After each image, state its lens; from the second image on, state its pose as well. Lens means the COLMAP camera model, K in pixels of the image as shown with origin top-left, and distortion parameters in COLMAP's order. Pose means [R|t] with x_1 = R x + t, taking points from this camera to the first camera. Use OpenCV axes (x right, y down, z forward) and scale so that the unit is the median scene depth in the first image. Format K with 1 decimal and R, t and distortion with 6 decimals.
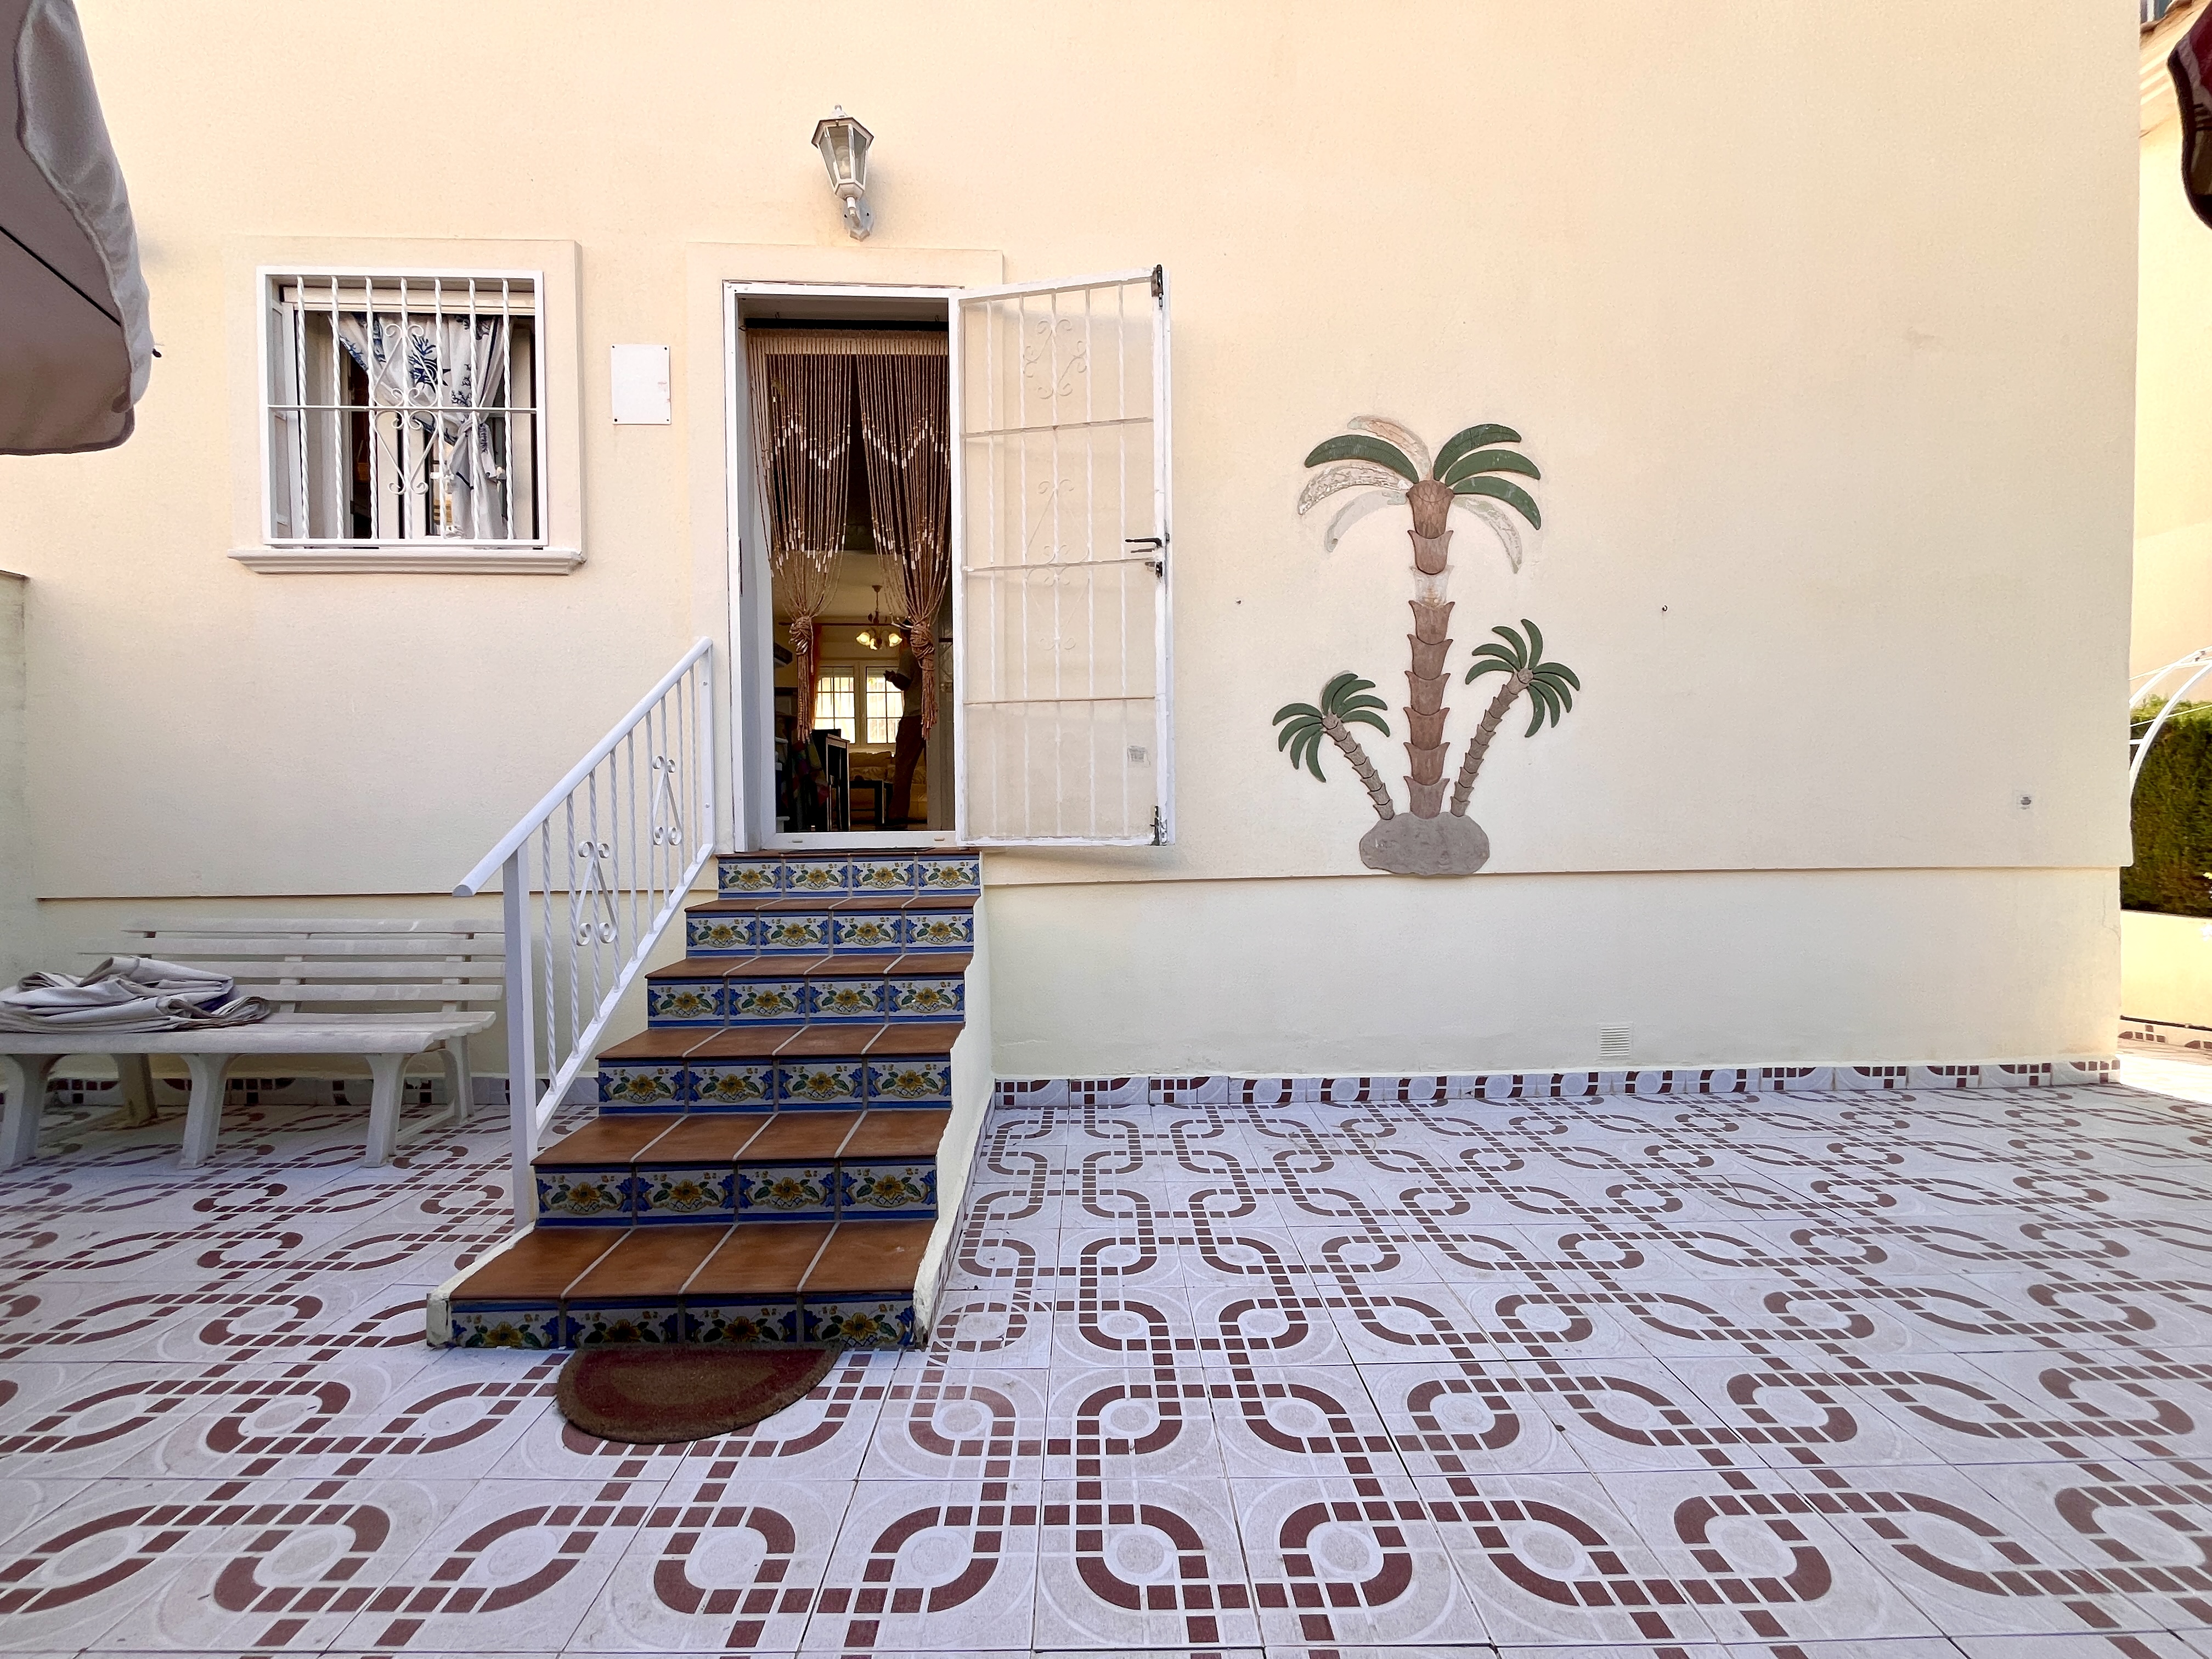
lens RADIAL K [[893.7, 0, 1102.3], [0, 893.7, 827.3], [0, 0, 1]] dist [-0.002426, 0.000246]
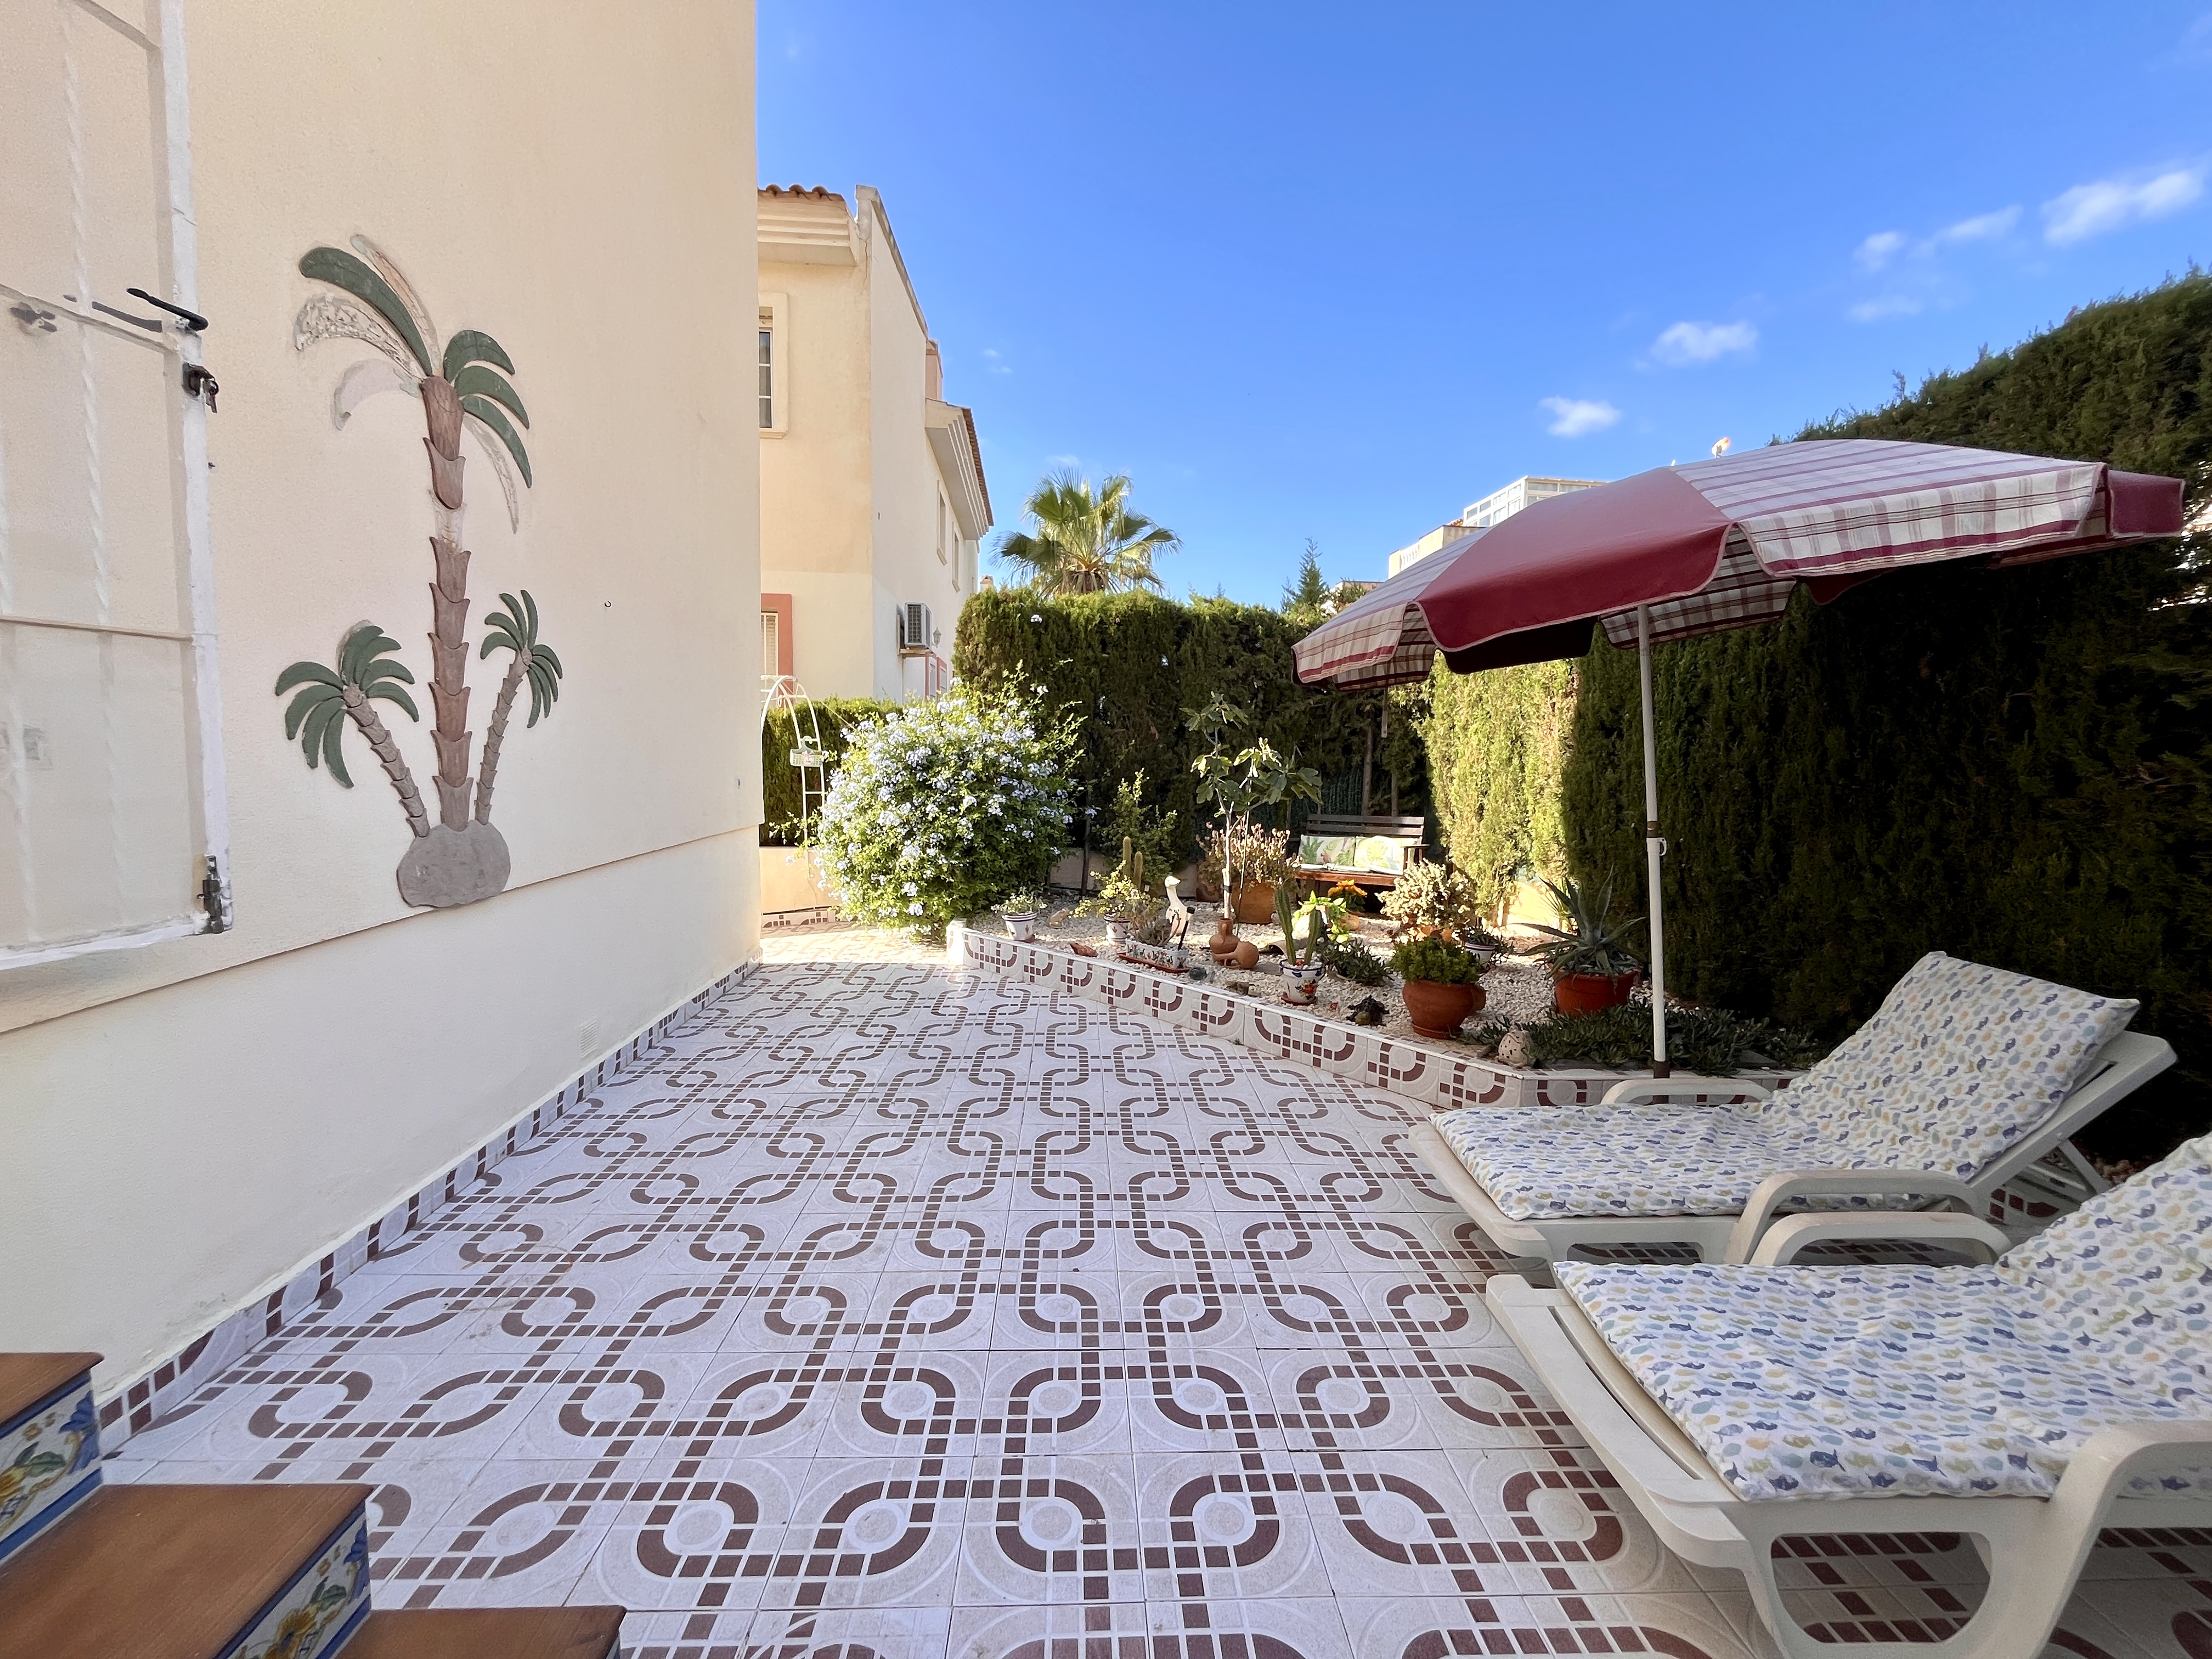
lens RADIAL K [[893.7, 0, 1102.8], [0, 893.7, 827.3], [0, 0, 1]] dist [-0.002426, 0.000246]
pose [[-0.014826, -0.077615, 0.996873, -0.414513], [-0.002488, 0.996983, 0.077587, -0.074285], [-0.999887, -0.001330, -0.014974, 0.459985]]
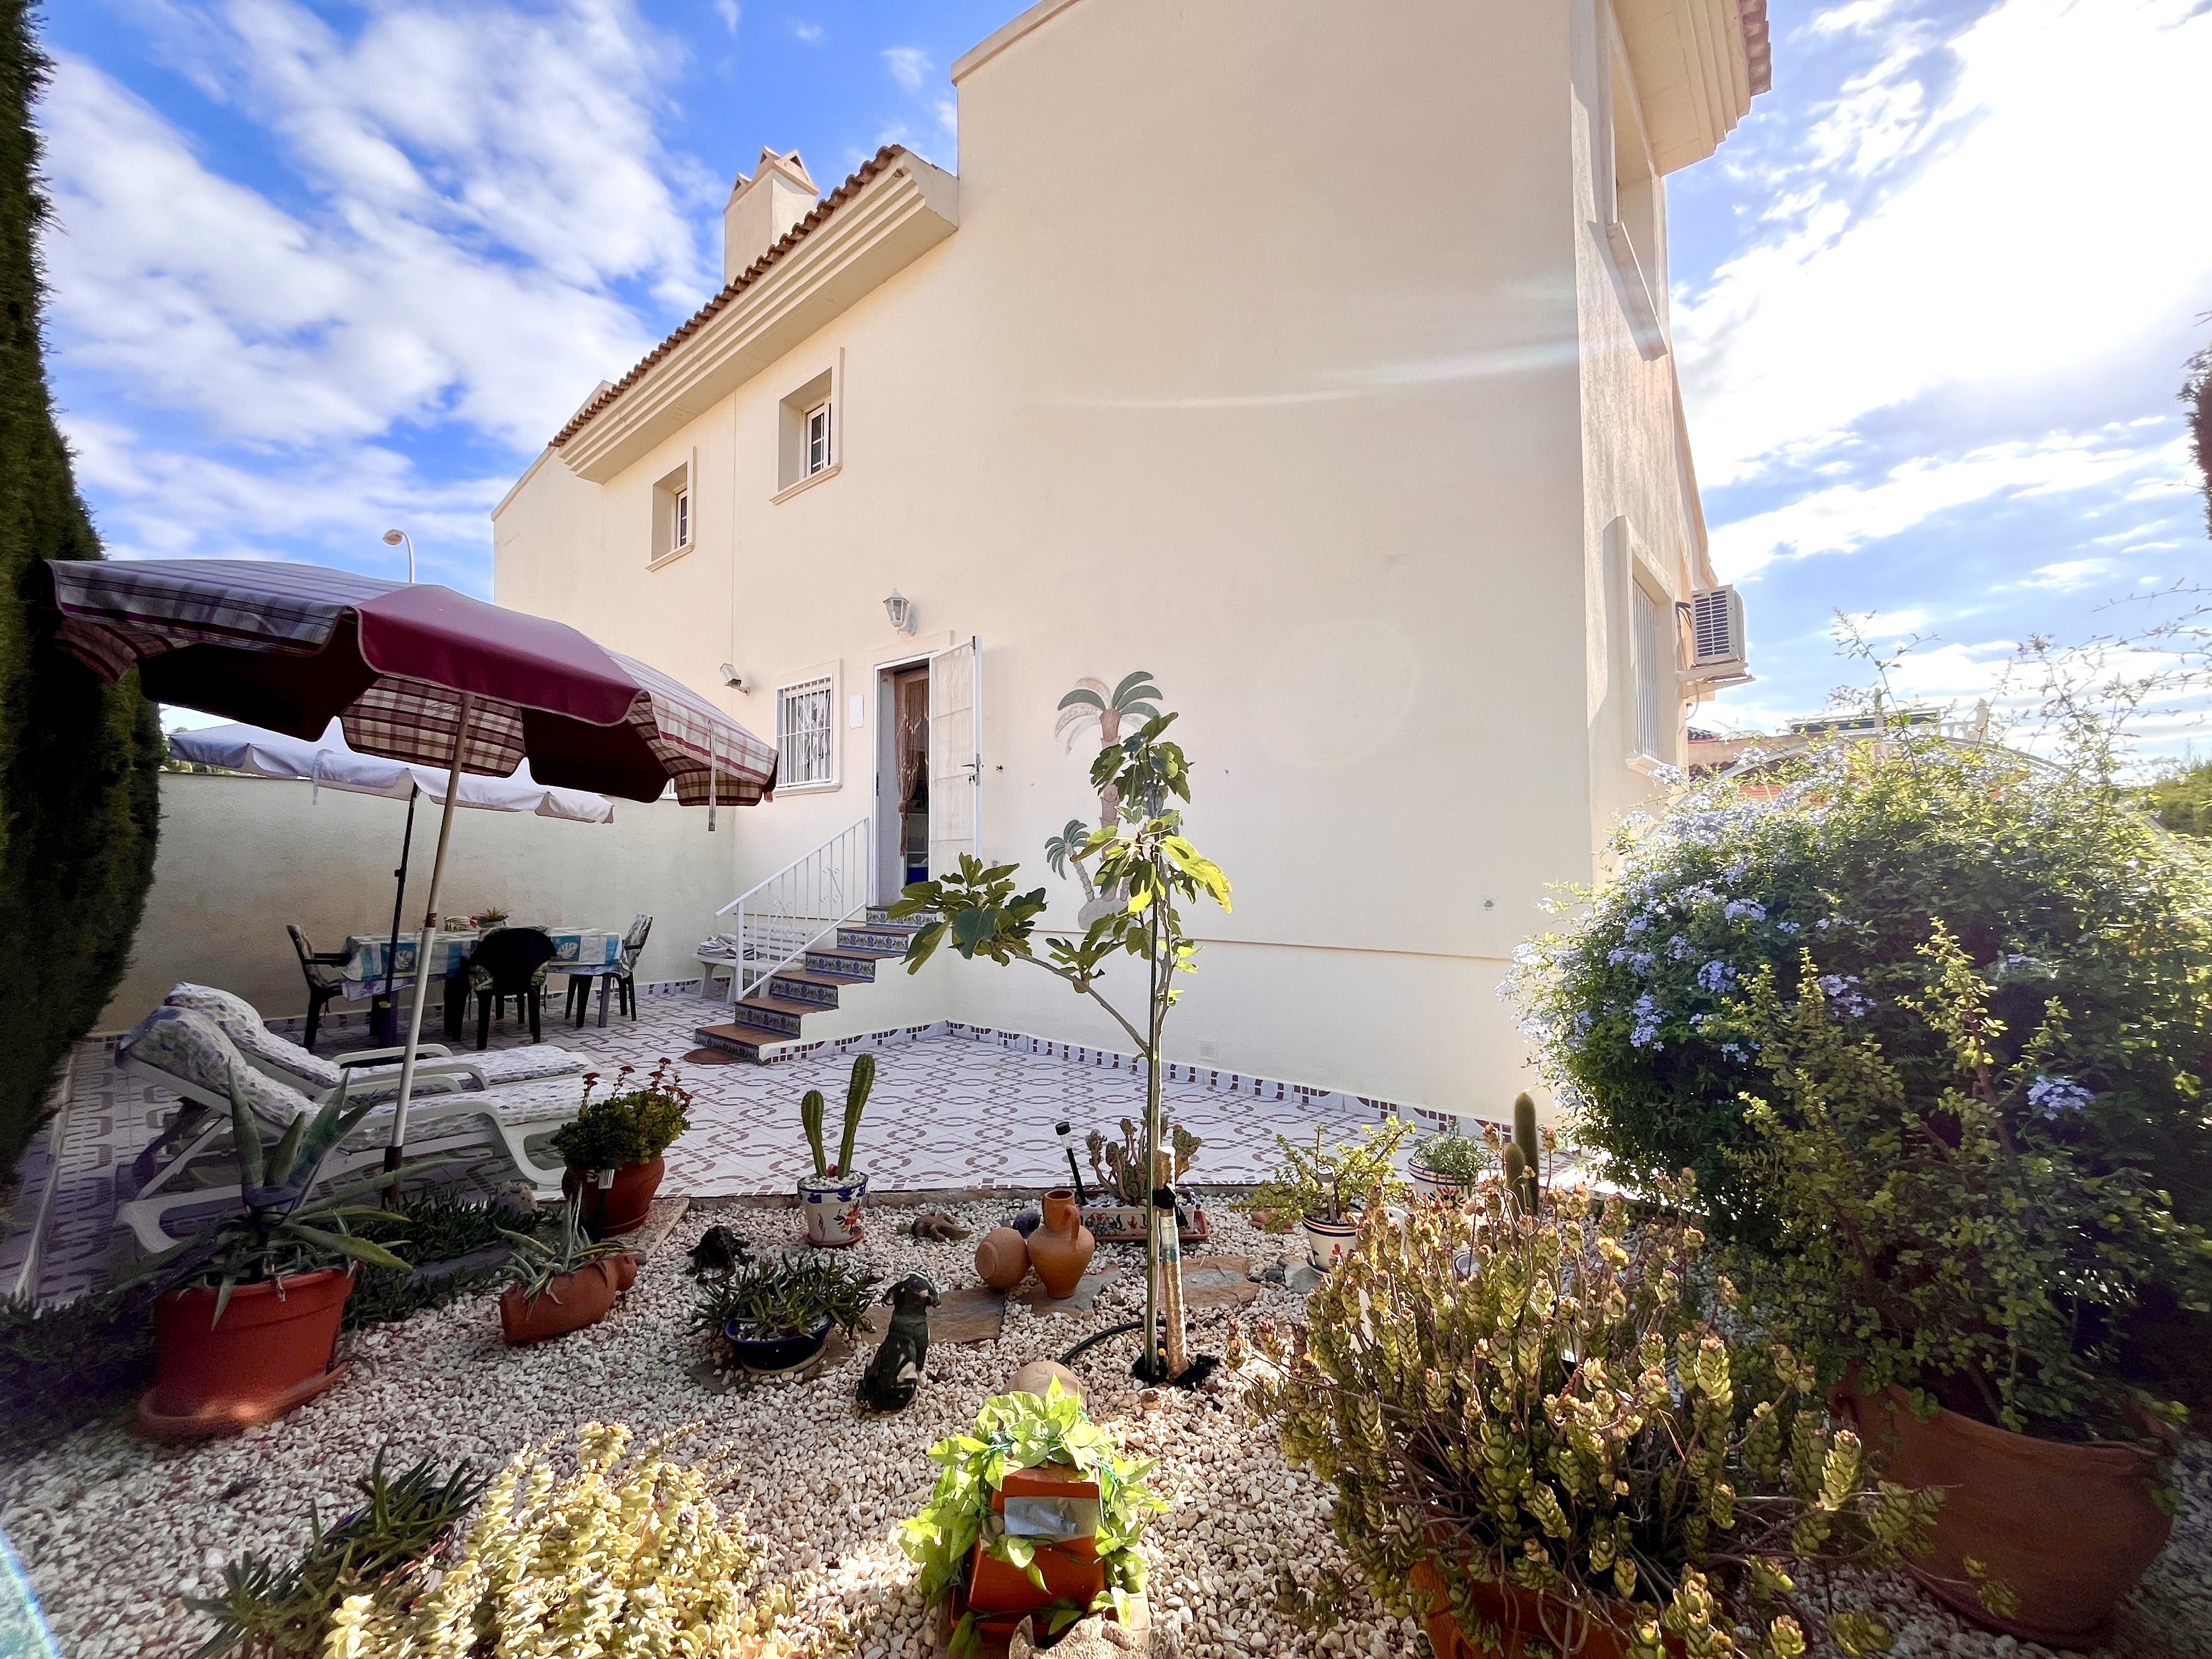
lens RADIAL K [[884.9, 0, 1115.2], [0, 884.9, 835.5], [0, 0, 1]] dist [0.000661, -0.000043]
pose [[0.733668, -0.015494, -0.679331, 1.554860], [-0.016554, 0.999036, -0.040663, -0.069007], [0.679306, 0.041079, 0.732704, -0.256851]]
